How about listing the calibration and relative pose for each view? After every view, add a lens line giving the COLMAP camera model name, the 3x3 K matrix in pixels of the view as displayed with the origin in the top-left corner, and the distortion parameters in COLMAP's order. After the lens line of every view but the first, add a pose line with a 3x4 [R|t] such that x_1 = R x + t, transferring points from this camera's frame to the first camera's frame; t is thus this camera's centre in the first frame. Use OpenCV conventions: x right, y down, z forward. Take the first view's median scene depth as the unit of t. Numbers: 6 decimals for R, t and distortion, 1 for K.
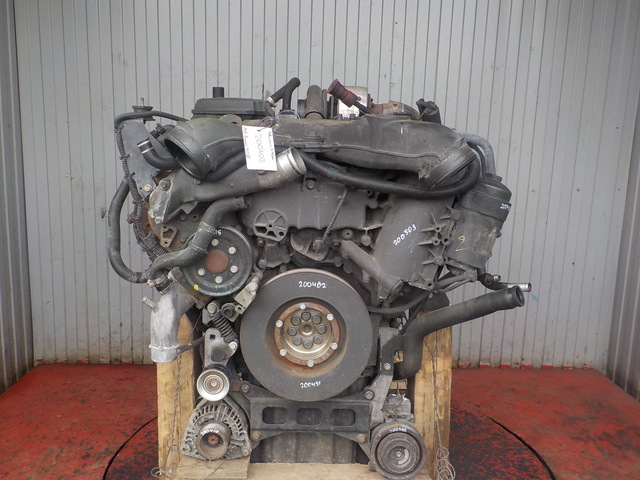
lens RADIAL K [[589.1, 0, 322.3], [0, 589.1, 239.7], [0, 0, 1]] dist [0.046963, -0.036266]
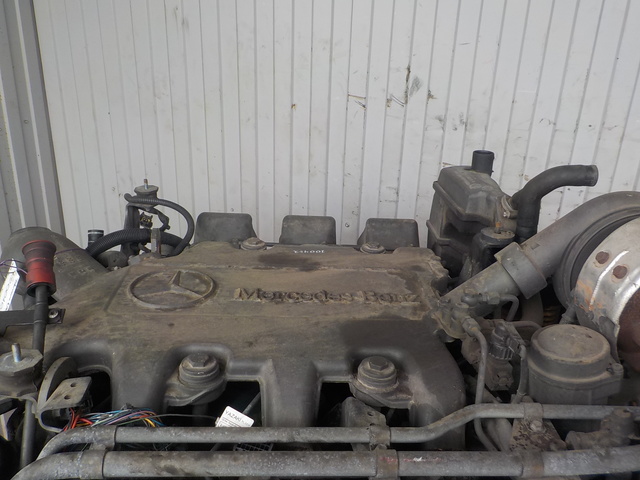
lens RADIAL K [[589.1, 0, 318.3], [0, 589.1, 238.0], [0, 0, 1]] dist [0.046963, -0.036266]
pose [[0.961113, 0.111205, -0.252776, -0.022518], [-0.051492, 0.971450, 0.231591, -0.223446], [0.271313, -0.209569, 0.939399, 0.406802]]
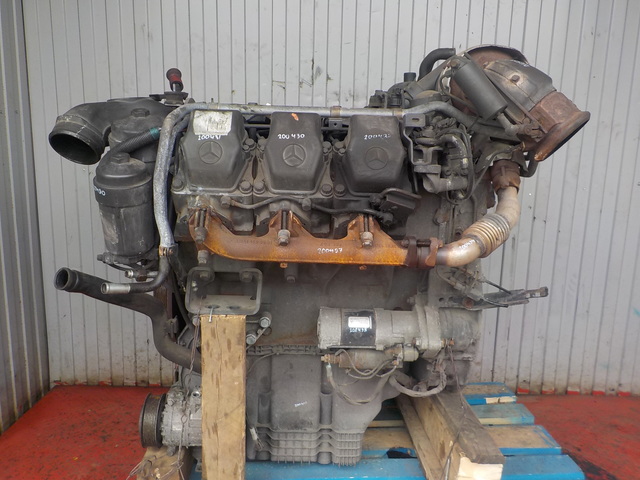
lens RADIAL K [[589.1, 0, 322.7], [0, 589.1, 239.7], [0, 0, 1]] dist [0.046963, -0.036266]
pose [[0.999159, -0.001427, -0.040991, -0.050807], [0.002315, 0.999763, 0.021639, -0.024473], [0.040950, -0.021716, 0.998925, 0.155329]]
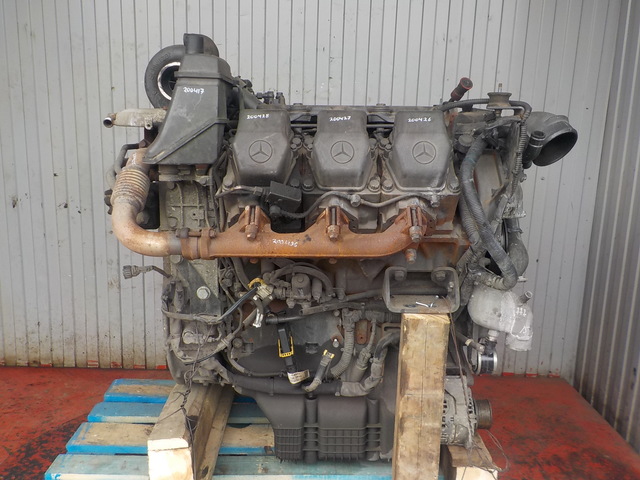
lens RADIAL K [[589.1, 0, 321.3], [0, 589.1, 240.5], [0, 0, 1]] dist [0.046963, -0.036266]
pose [[0.999648, 0.006349, -0.025758, 0.124462], [-0.005724, 0.999689, 0.024278, -0.010484], [0.025904, -0.024122, 0.999373, 0.100923]]
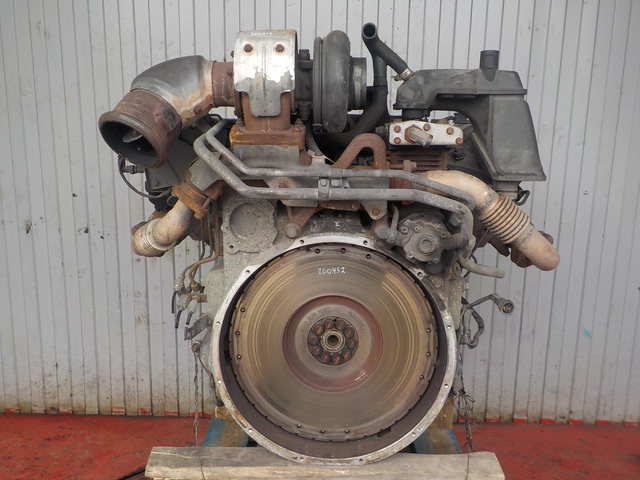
lens RADIAL K [[589.1, 0, 322.0], [0, 589.1, 238.9], [0, 0, 1]] dist [0.046963, -0.036266]
pose [[0.998425, -0.005259, -0.055853, 0.065236], [0.006143, 0.999859, 0.015655, -0.038887], [0.055762, -0.015973, 0.998316, 0.232877]]
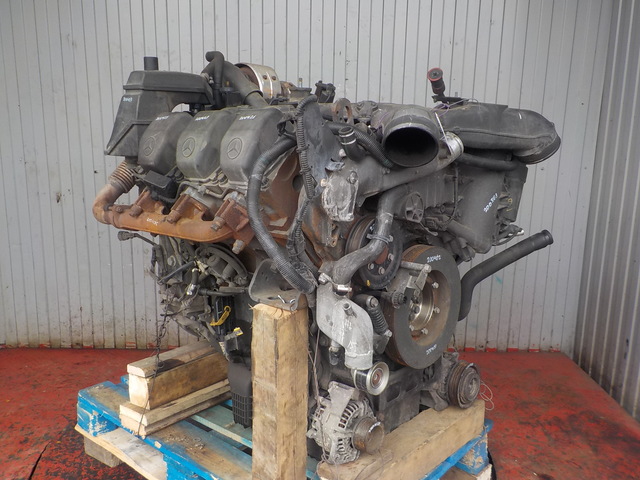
lens RADIAL K [[589.1, 0, 321.7], [0, 589.1, 239.2], [0, 0, 1]] dist [0.046963, -0.036266]
pose [[0.999549, -0.007237, -0.029131, 0.099680], [0.008177, 0.999446, 0.032263, -0.002981], [0.028881, -0.032487, 0.999055, 0.017831]]
